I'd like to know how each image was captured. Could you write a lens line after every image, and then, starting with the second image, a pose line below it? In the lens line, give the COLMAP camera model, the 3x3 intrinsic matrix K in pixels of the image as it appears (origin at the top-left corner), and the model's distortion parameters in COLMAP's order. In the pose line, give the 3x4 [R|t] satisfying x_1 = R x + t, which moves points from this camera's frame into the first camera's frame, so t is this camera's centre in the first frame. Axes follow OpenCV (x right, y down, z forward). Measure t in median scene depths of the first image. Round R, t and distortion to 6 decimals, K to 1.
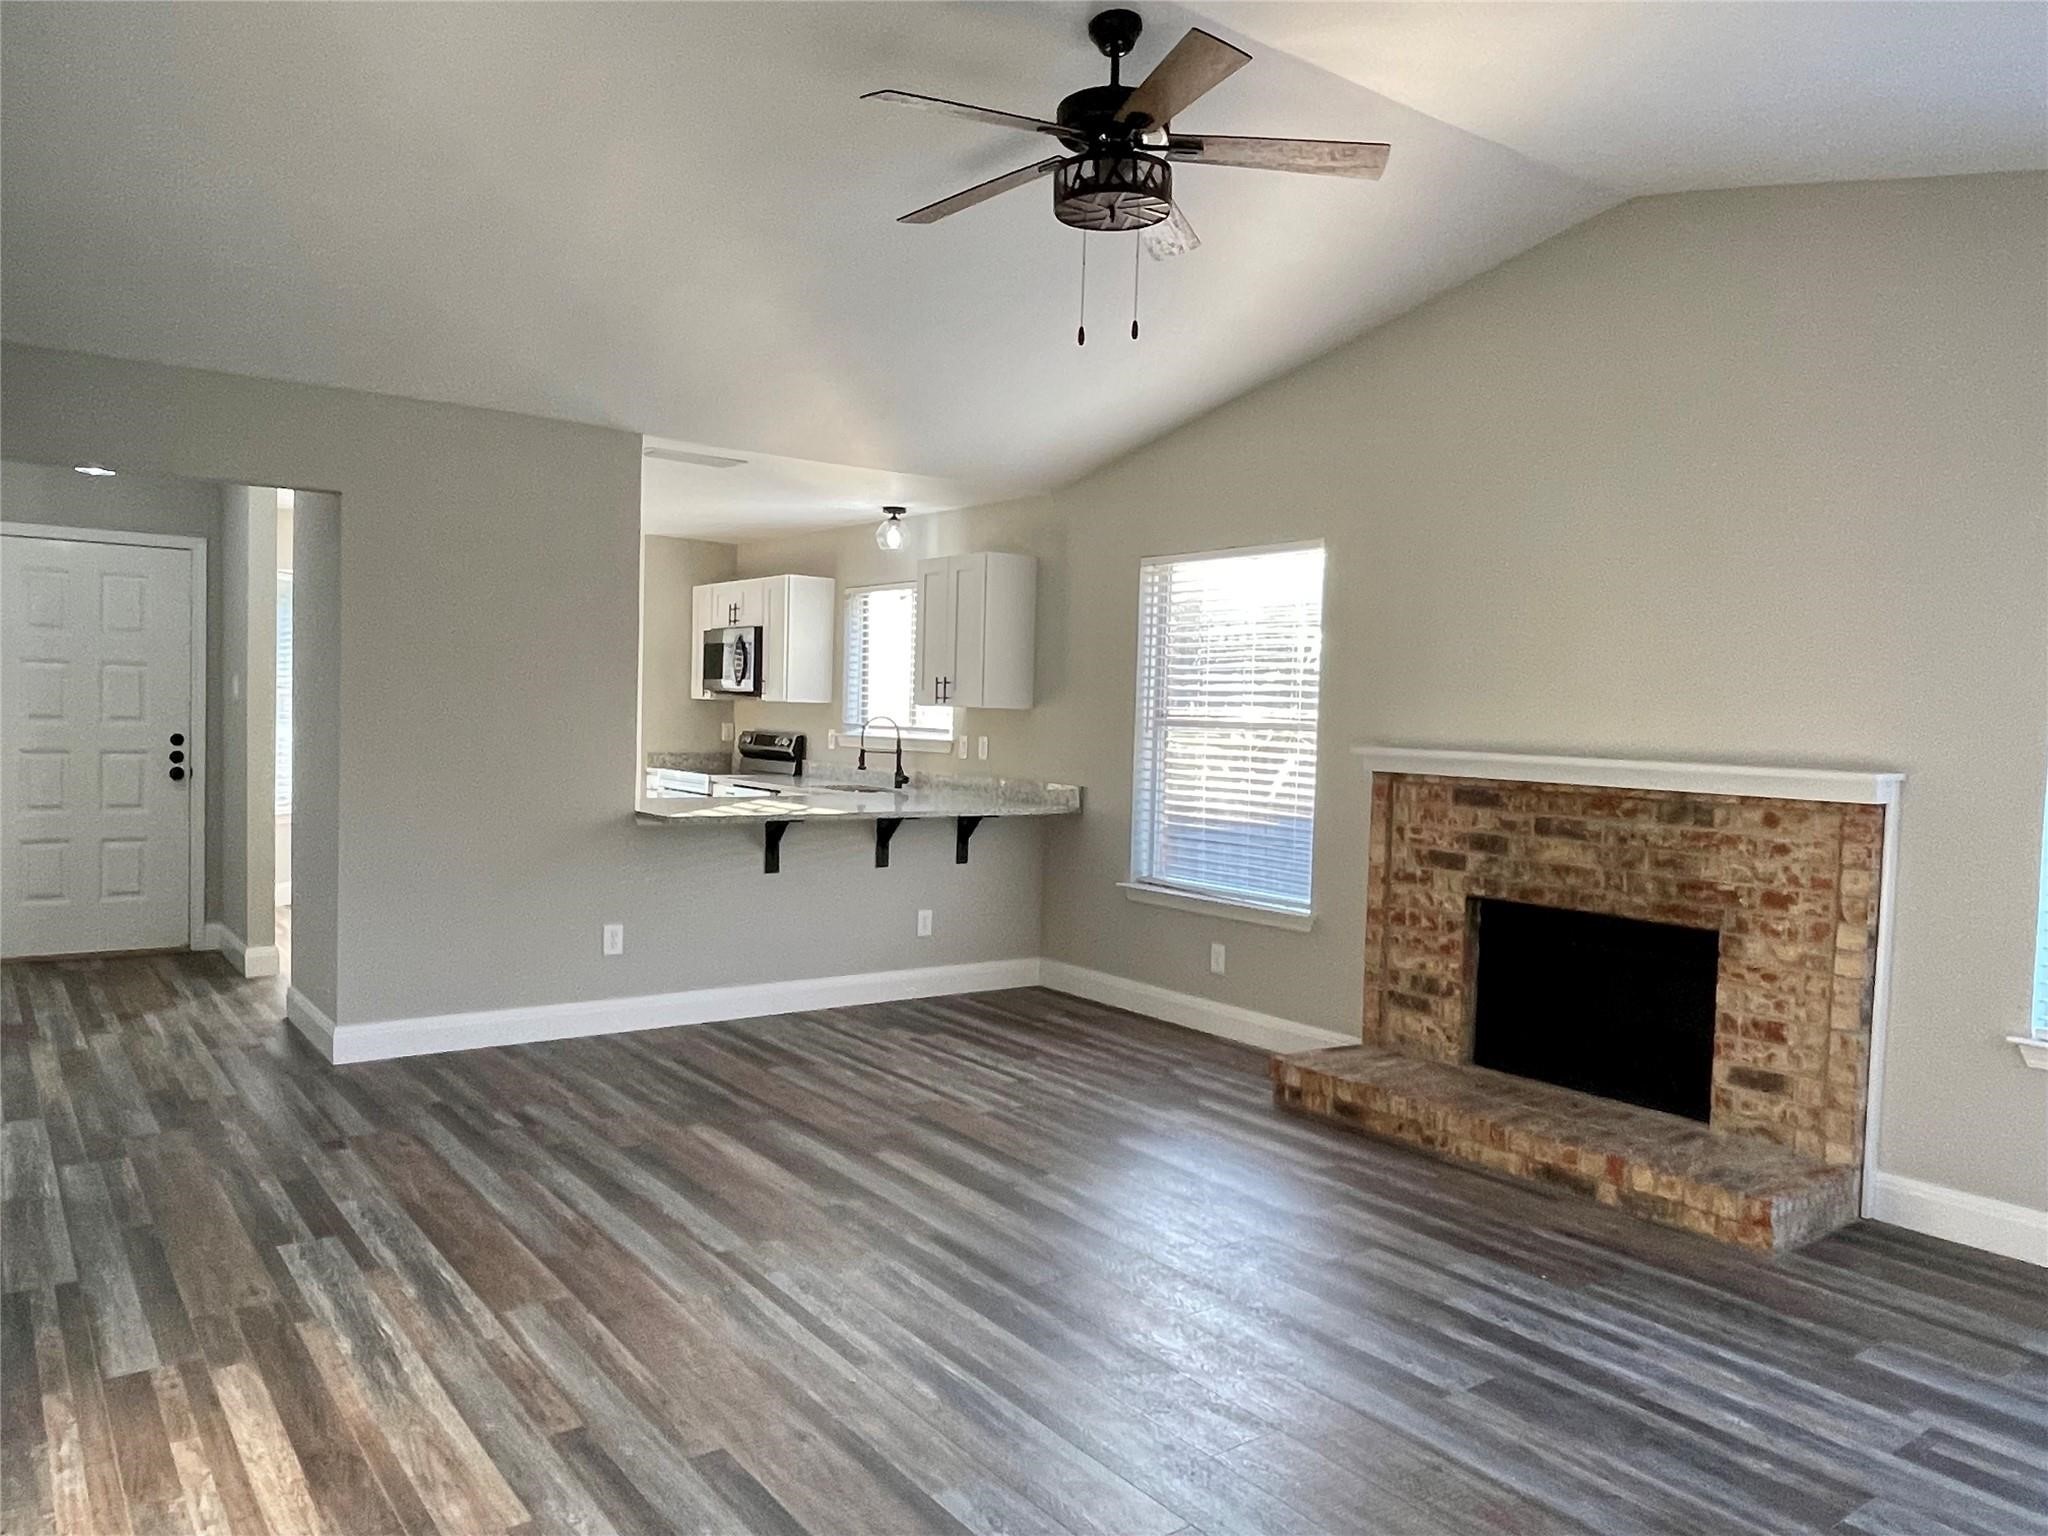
lens RADIAL K [[1444.5, 0, 1018.6], [0, 1444.5, 771.2], [0, 0, 1]] dist [0.043033, -0.089974]
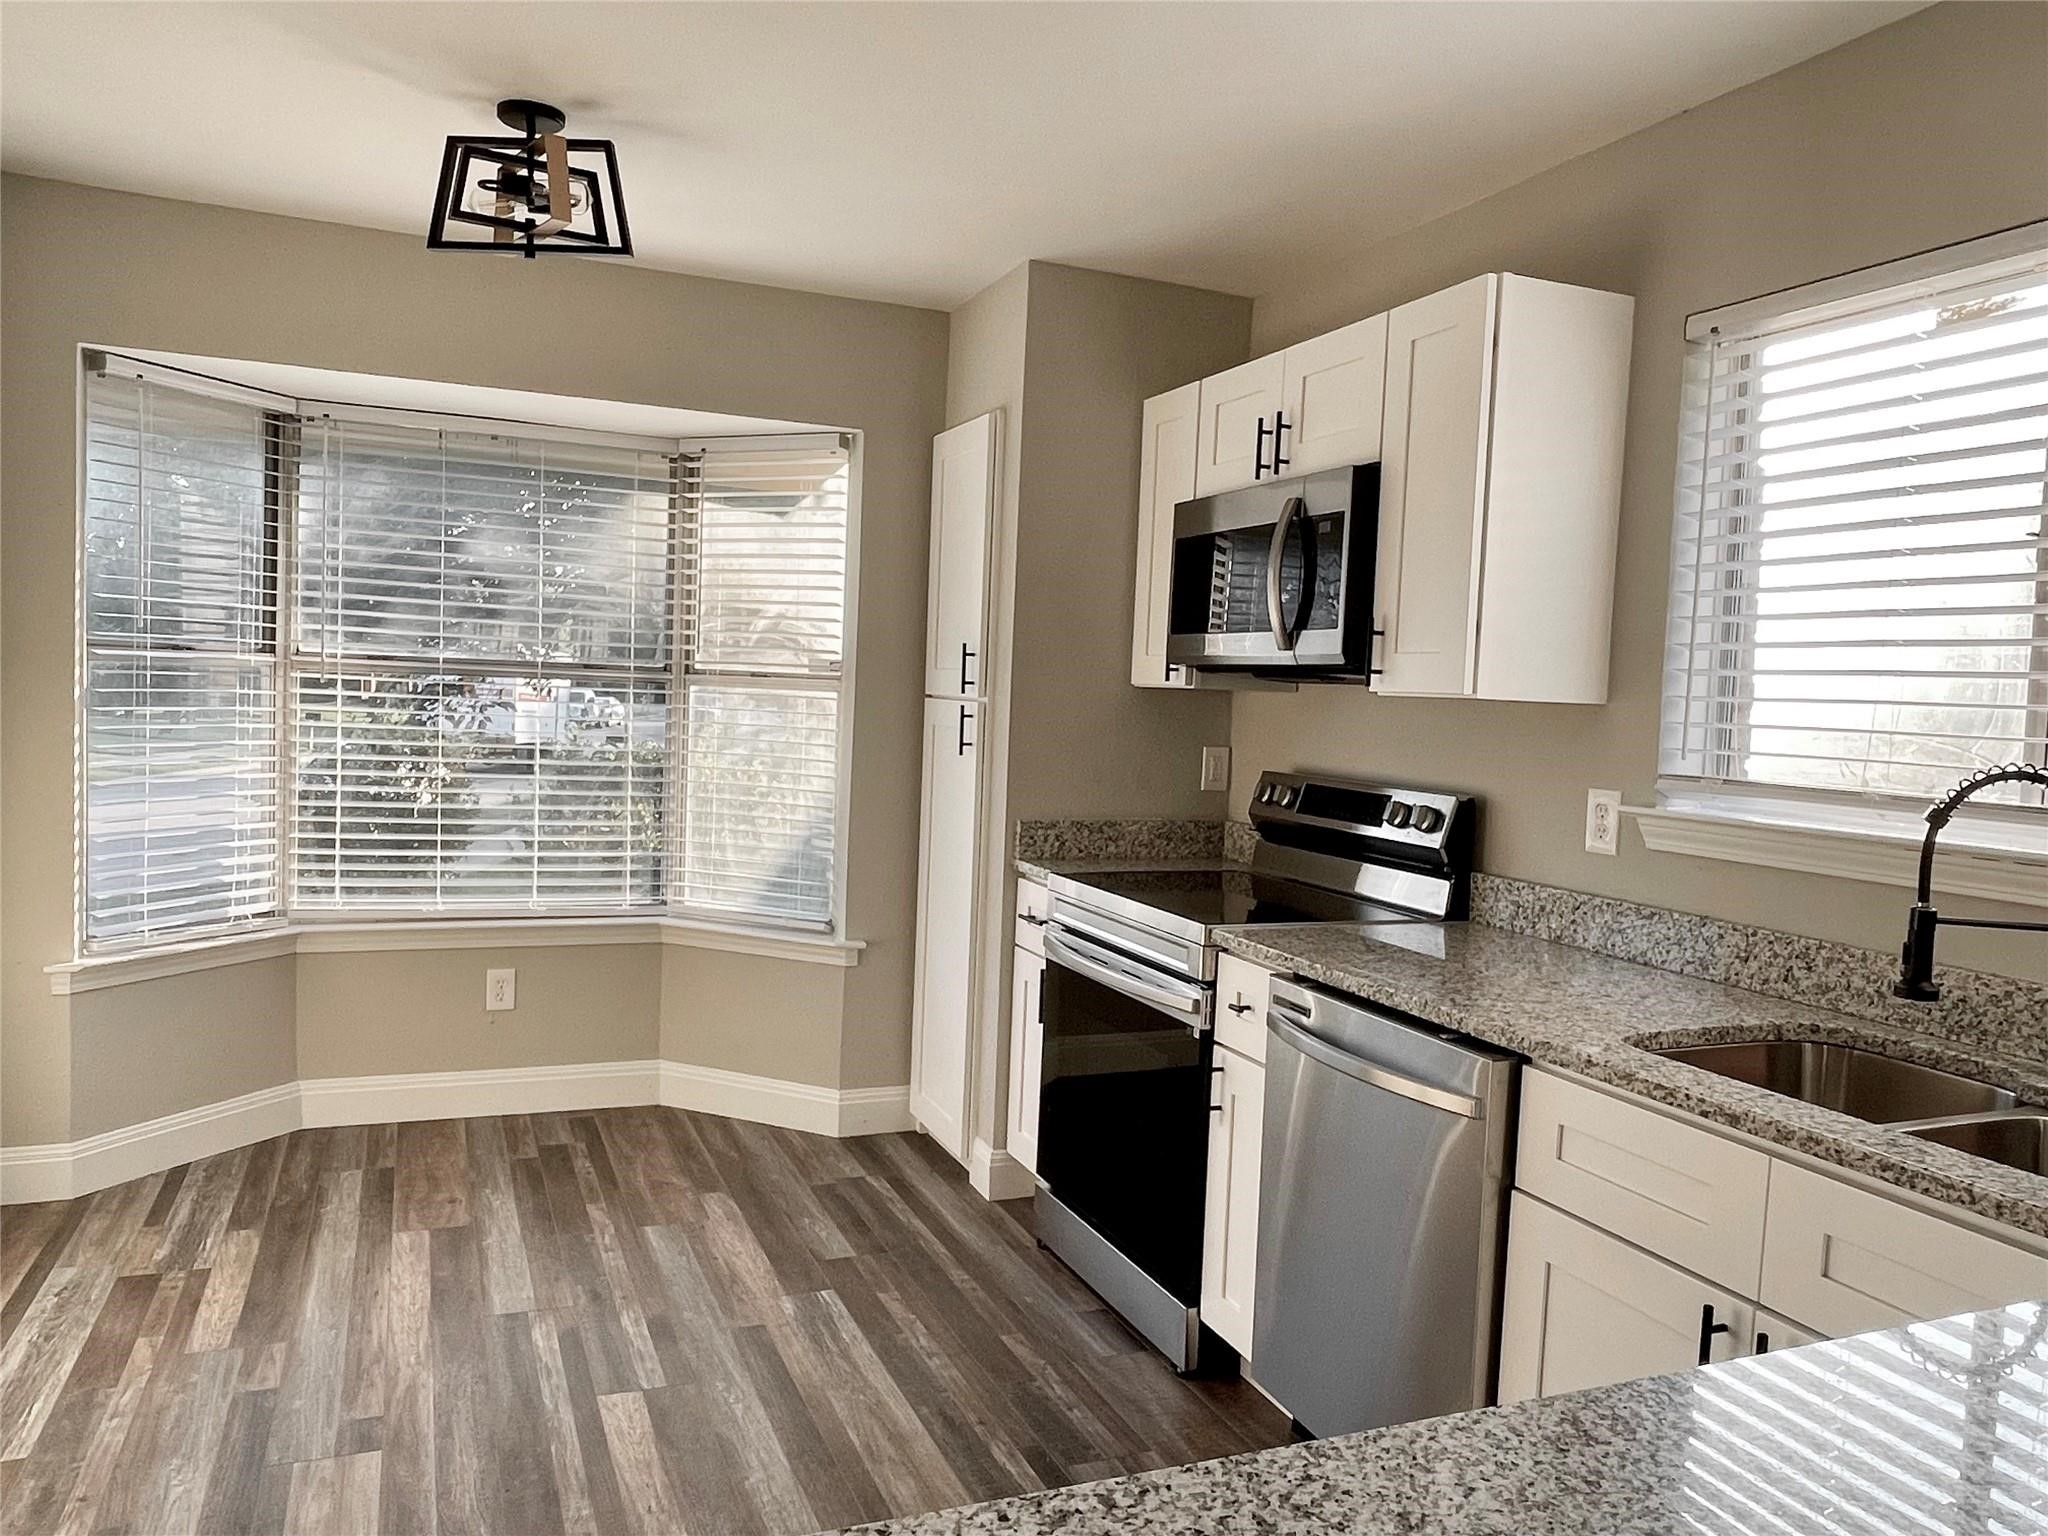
lens RADIAL K [[1444.5, 0, 1018.6], [0, 1444.5, 771.2], [0, 0, 1]] dist [0.043033, -0.089974]
pose [[0.972117, 0.028081, -0.232810, -0.325107], [-0.026250, 0.999595, 0.010962, -0.059837], [0.233024, -0.004546, 0.972460, 1.212477]]
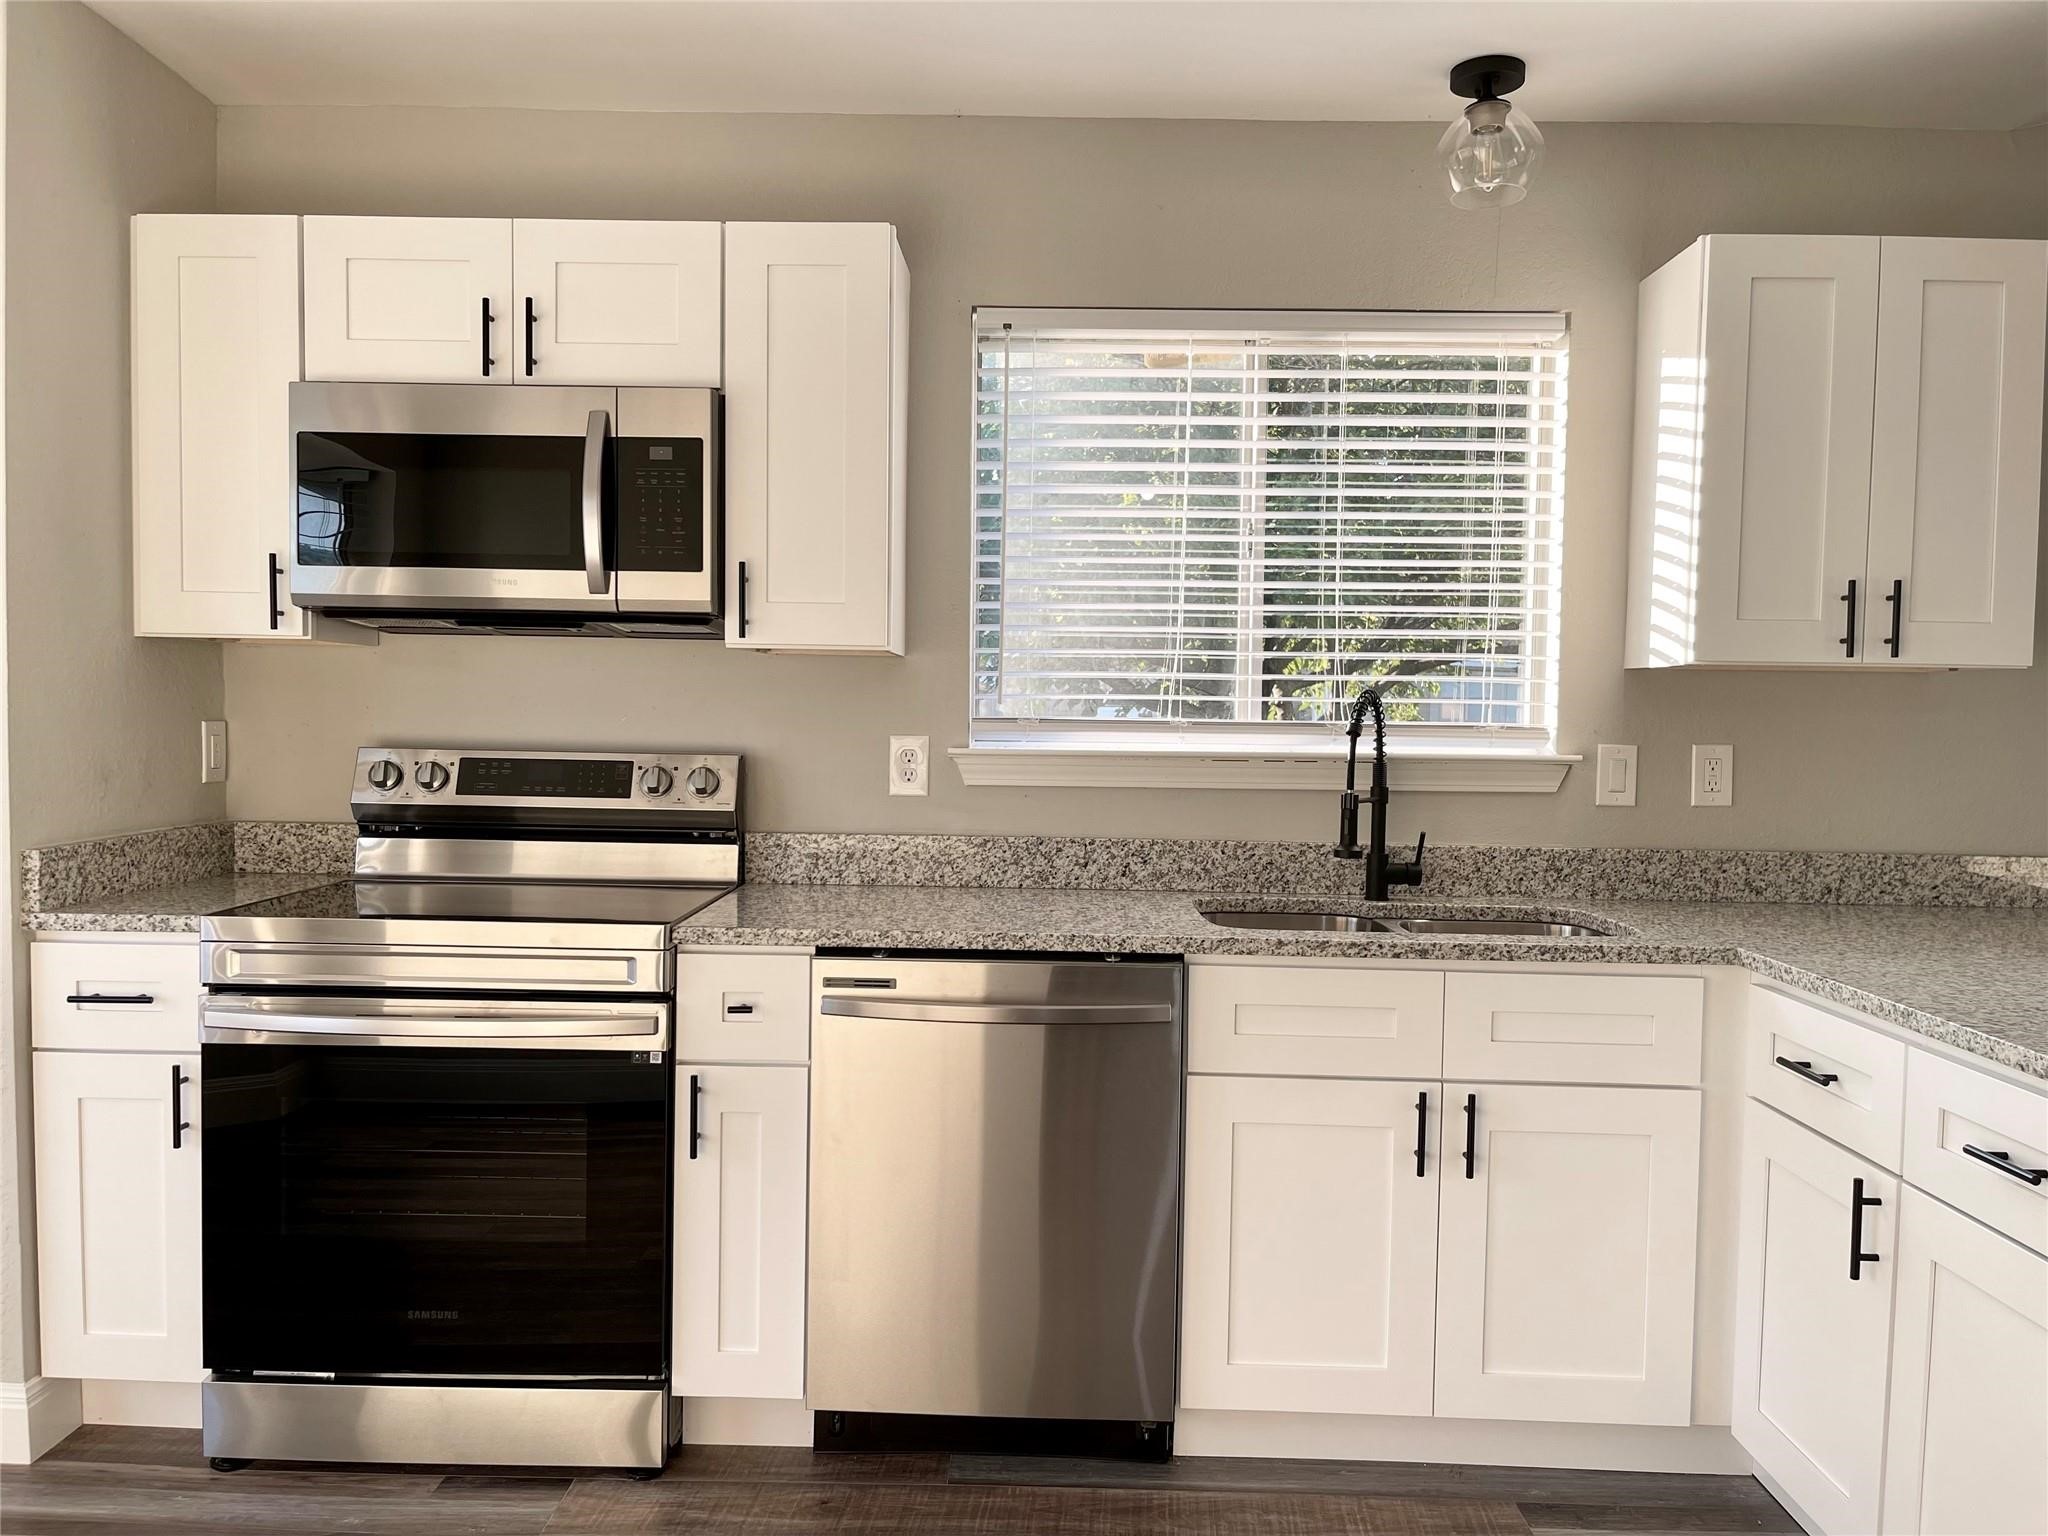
lens RADIAL K [[1531.5, 0, 1015.6], [0, 1531.5, 781.4], [0, 0, 1]] dist [0.037449, -0.004315]
pose [[0.609504, -0.054038, 0.790939, -0.711172], [0.033970, 0.998538, 0.042044, -0.058630], [-0.792055, 0.001243, 0.610448, 1.388038]]
